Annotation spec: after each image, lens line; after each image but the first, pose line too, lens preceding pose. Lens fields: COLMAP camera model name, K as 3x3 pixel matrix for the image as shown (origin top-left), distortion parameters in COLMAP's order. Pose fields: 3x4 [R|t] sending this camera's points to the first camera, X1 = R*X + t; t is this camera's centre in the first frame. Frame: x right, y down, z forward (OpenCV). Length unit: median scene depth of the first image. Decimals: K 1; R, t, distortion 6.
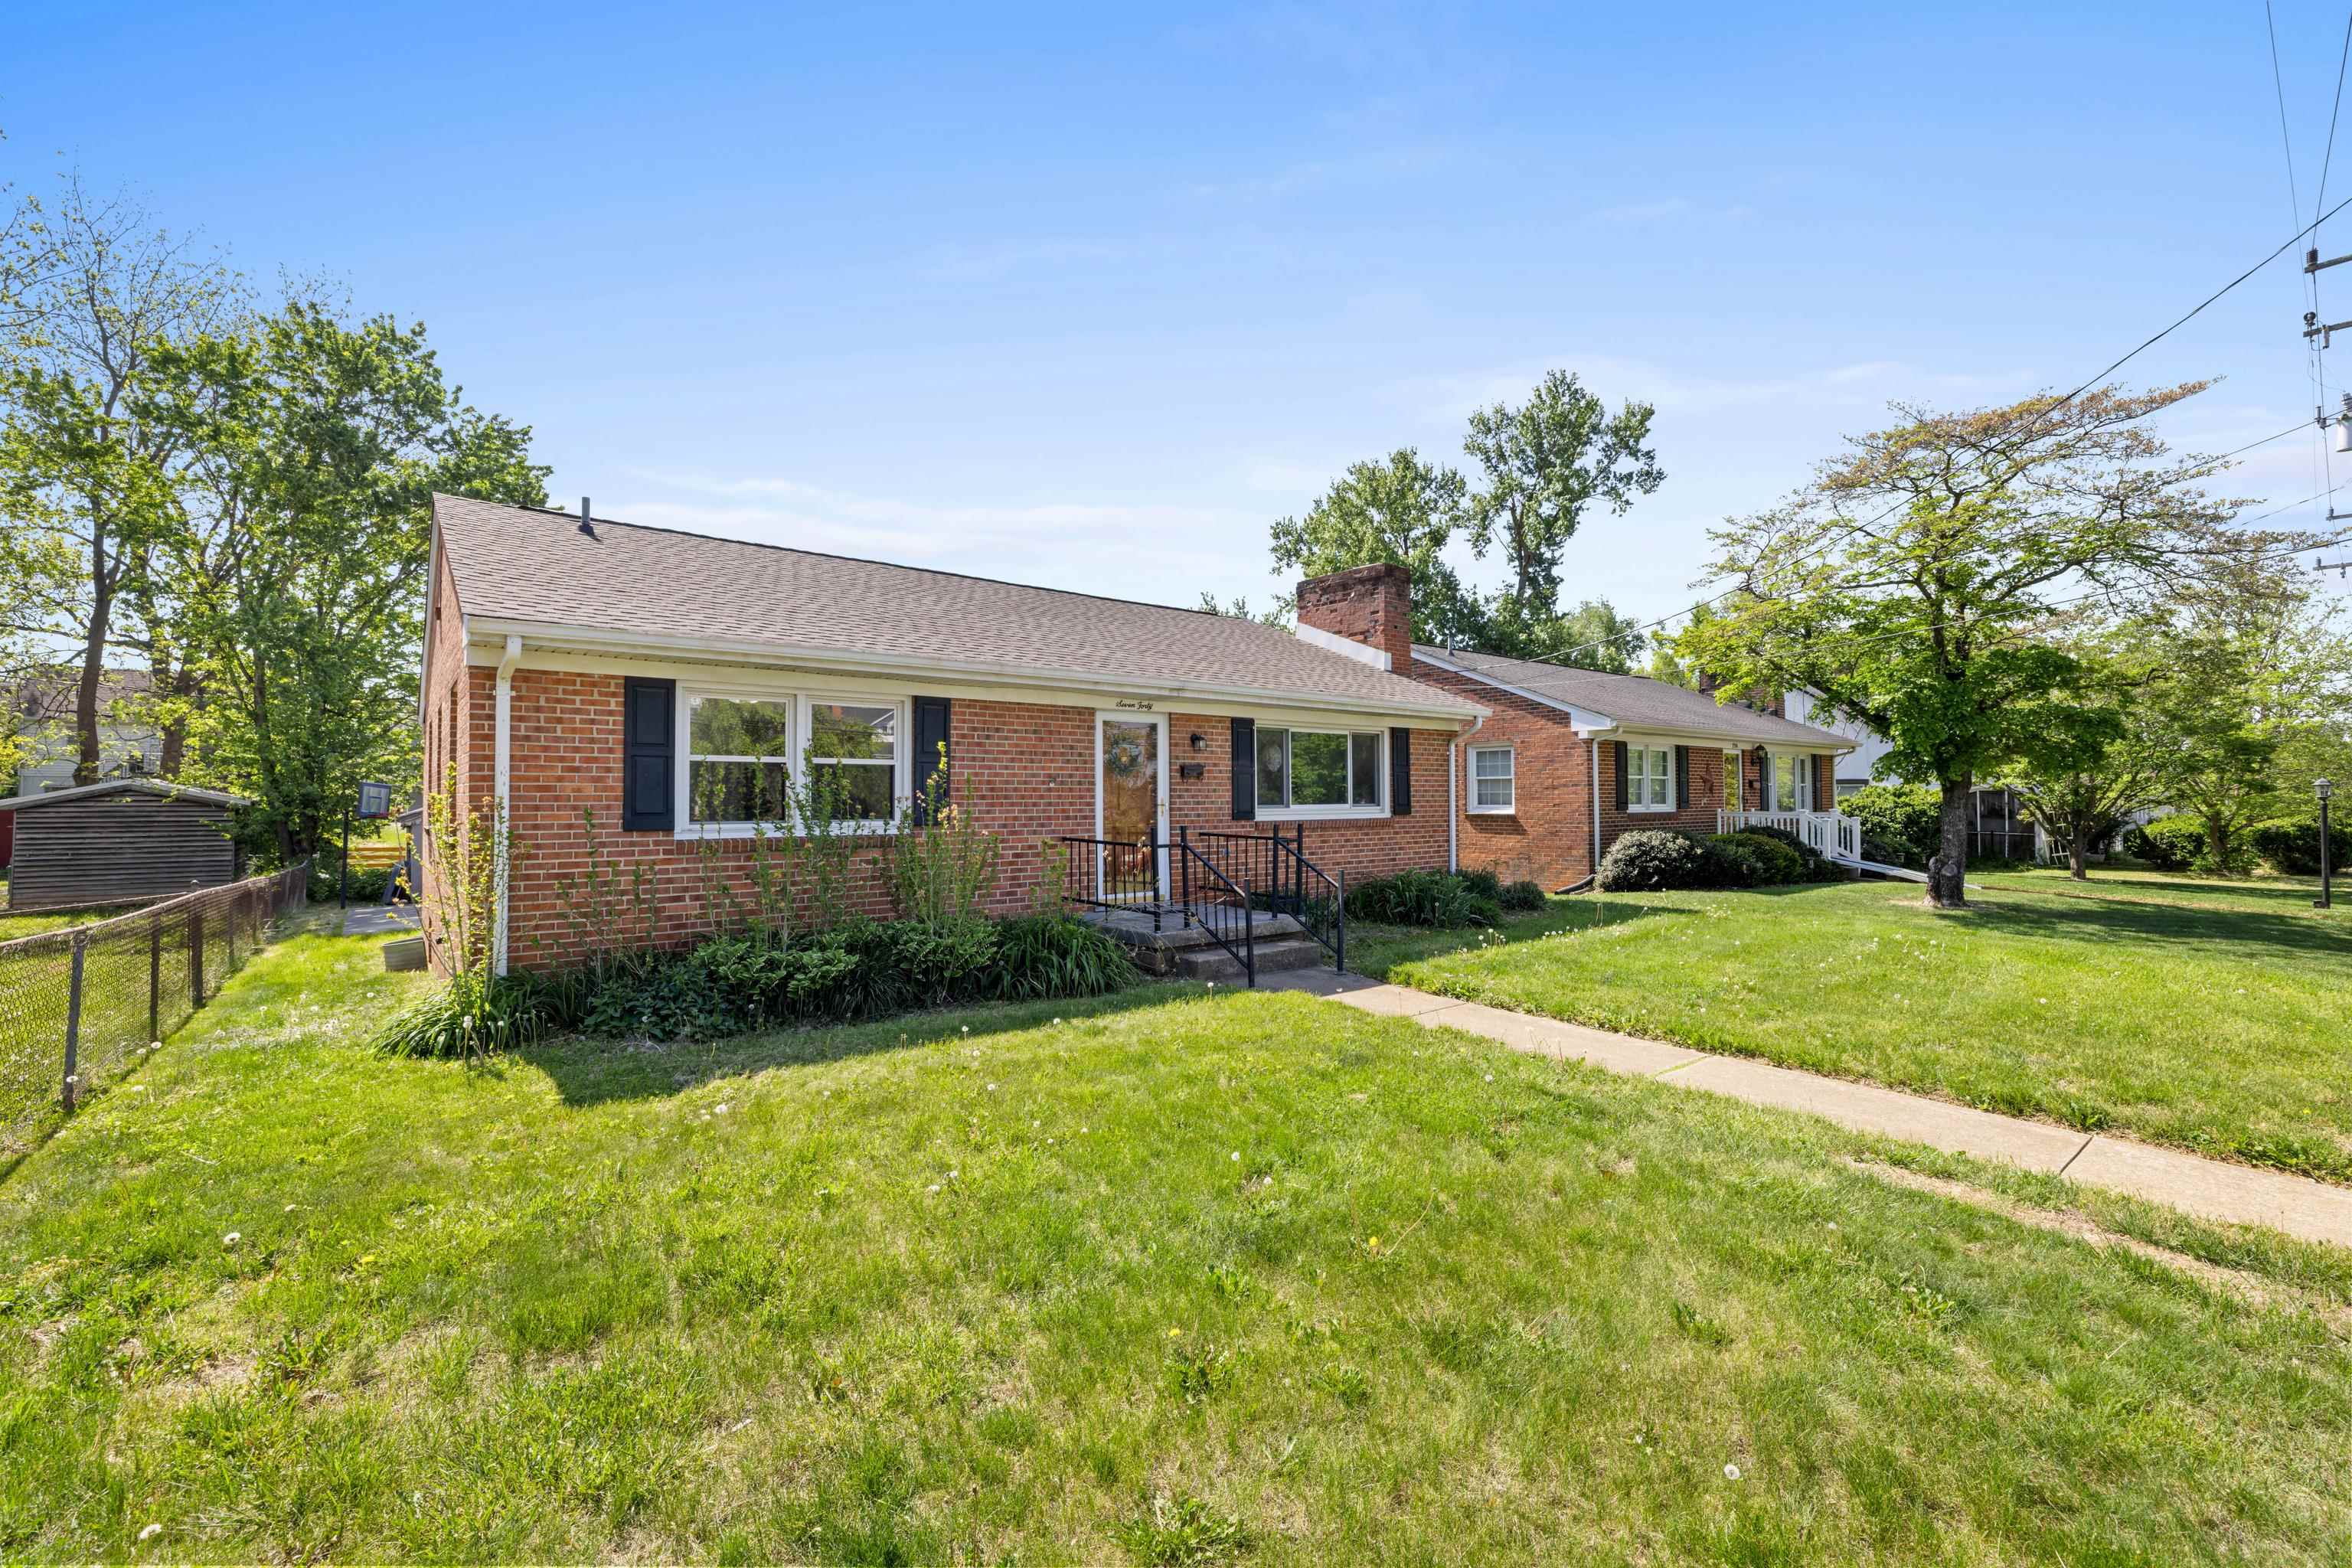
lens RADIAL K [[986.3, 0, 1181.0], [0, 986.3, 778.8], [0, 0, 1]] dist [0.000772, -0.000056]
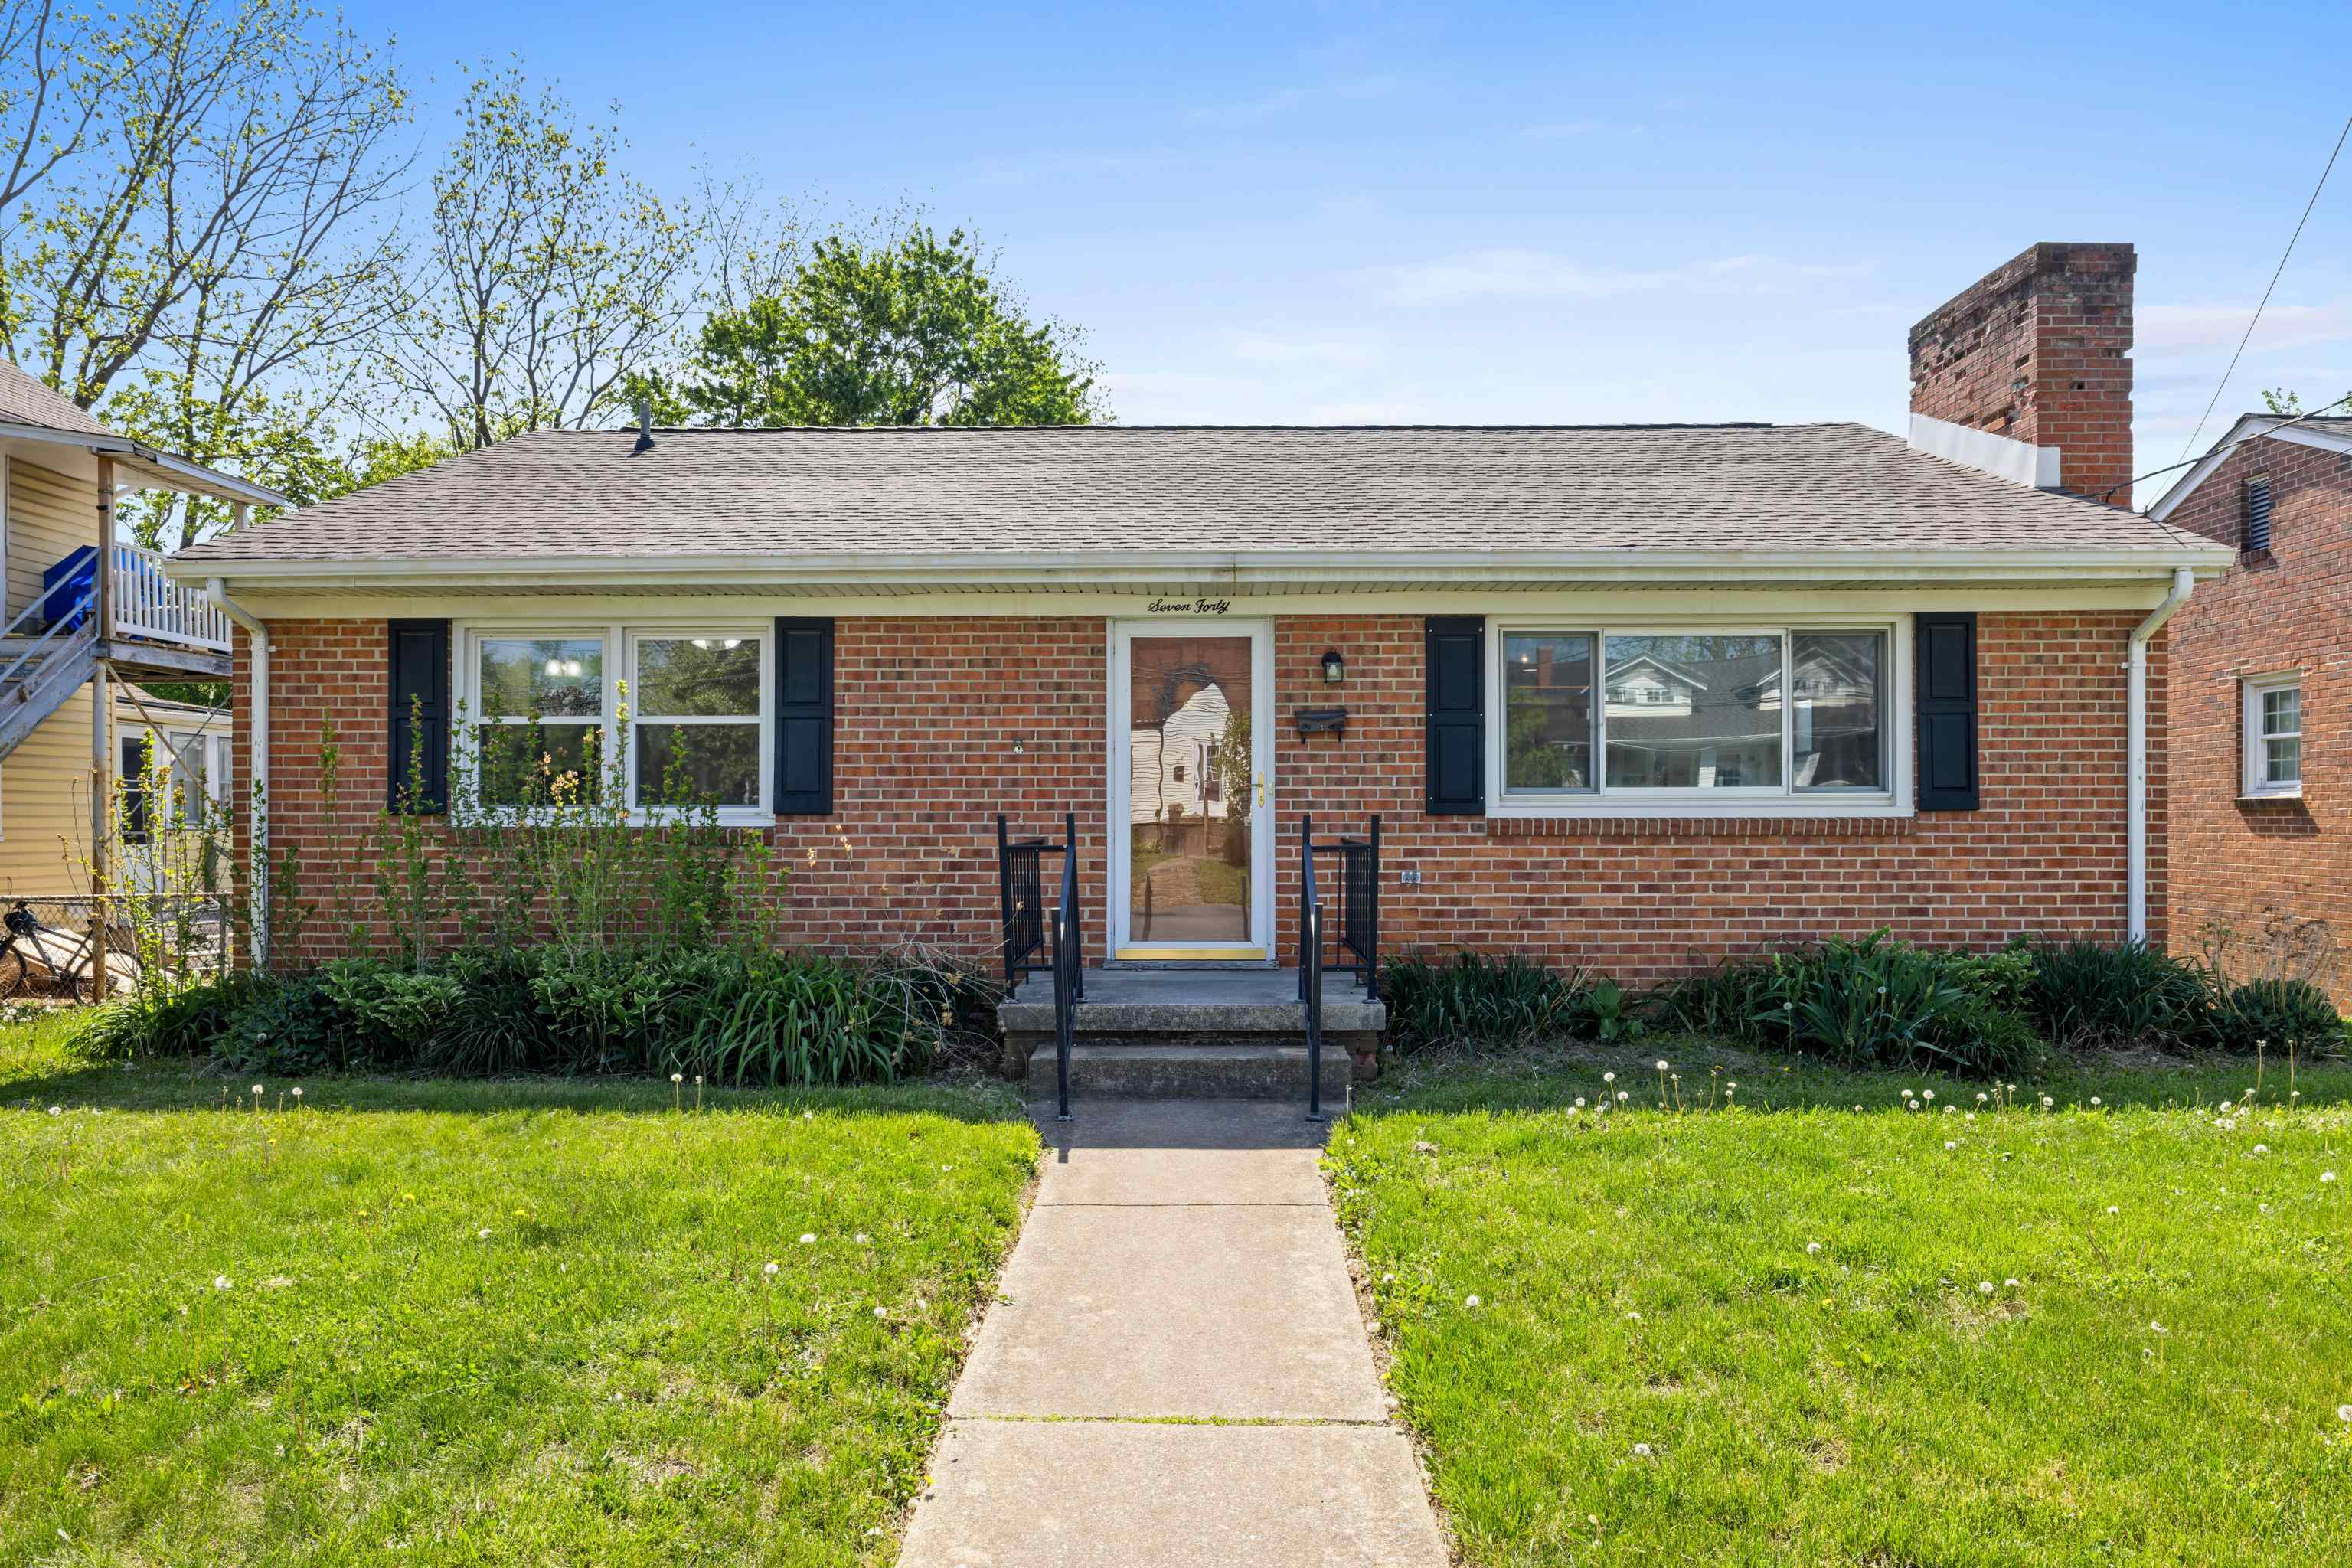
lens RADIAL K [[1523.9, 0, 1008.4], [0, 1523.9, 822.6], [0, 0, 1]] dist [-0.004313, -0.000473]
pose [[0.764274, 0.004204, -0.644878, 0.420927], [0.011839, 0.999719, 0.020549, 0.028157], [0.644783, -0.023340, 0.764009, 0.263916]]
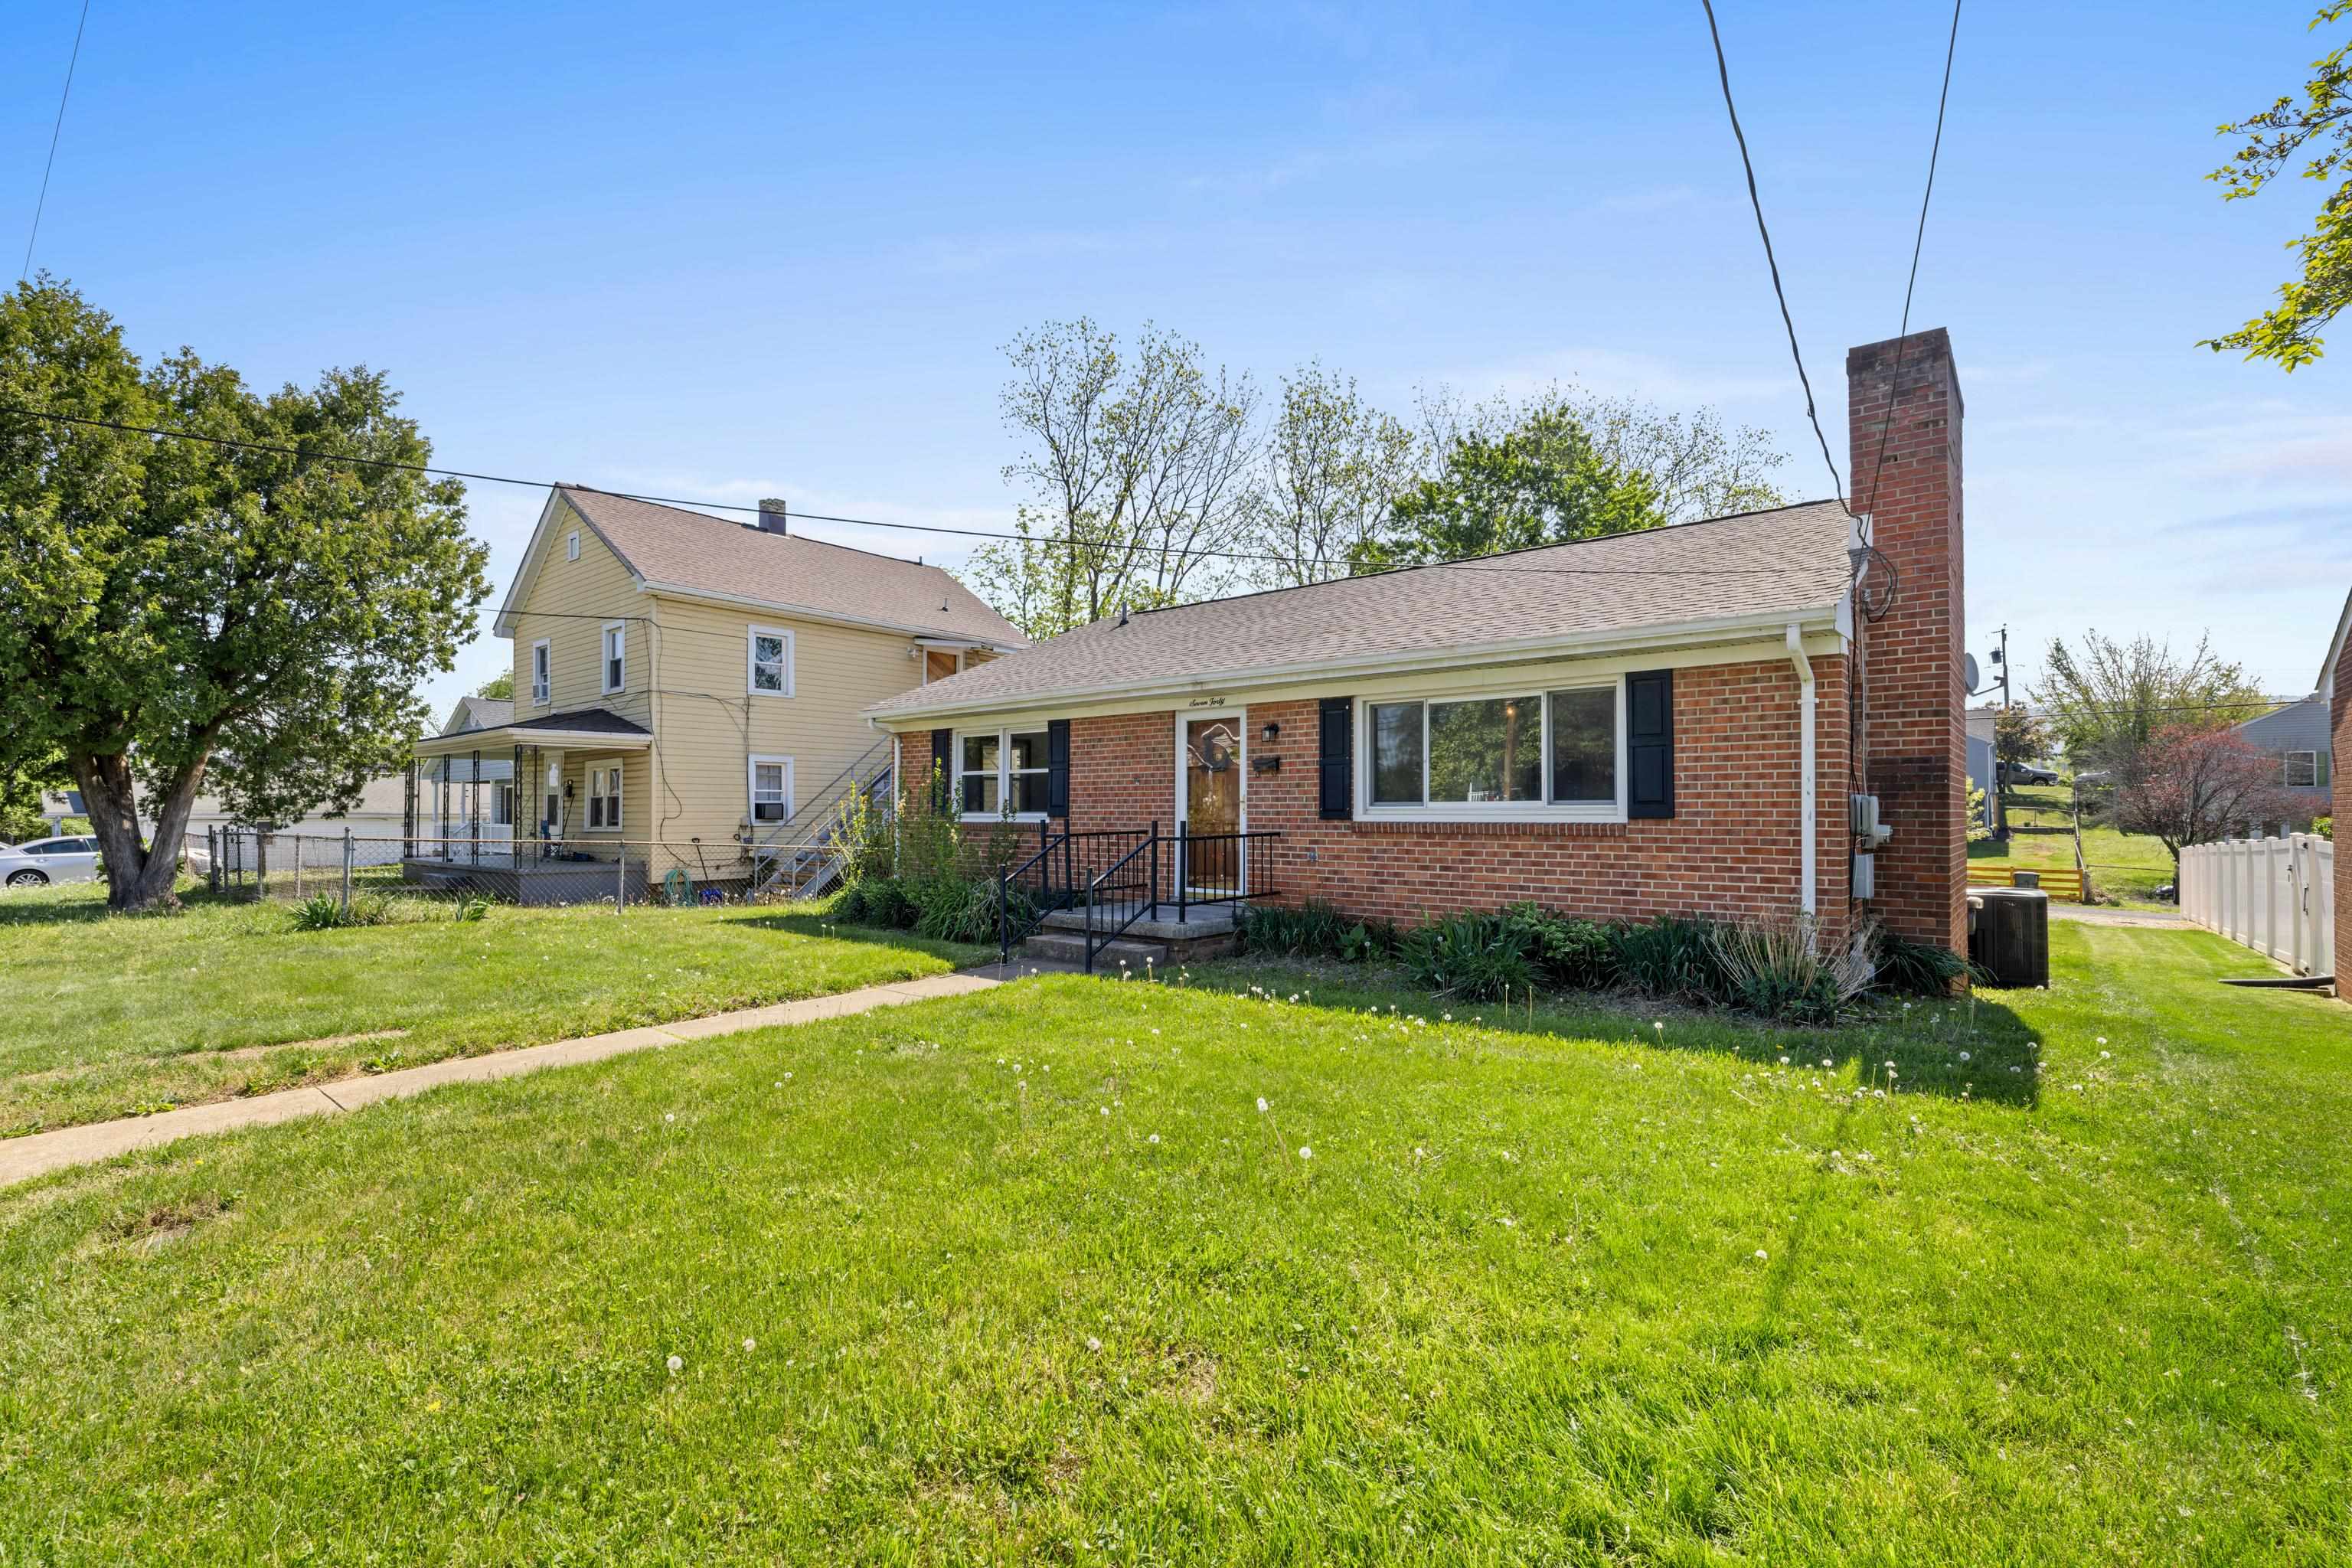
lens RADIAL K [[1047.6, 0, 1177.8], [0, 1047.6, 800.8], [0, 0, 1]] dist [-0.000933, 0.000106]
pose [[0.185901, -0.006097, -0.982550, 0.969609], [0.019482, 0.999807, -0.002518, 0.027054], [0.982375, -0.018674, 0.185984, 0.749918]]
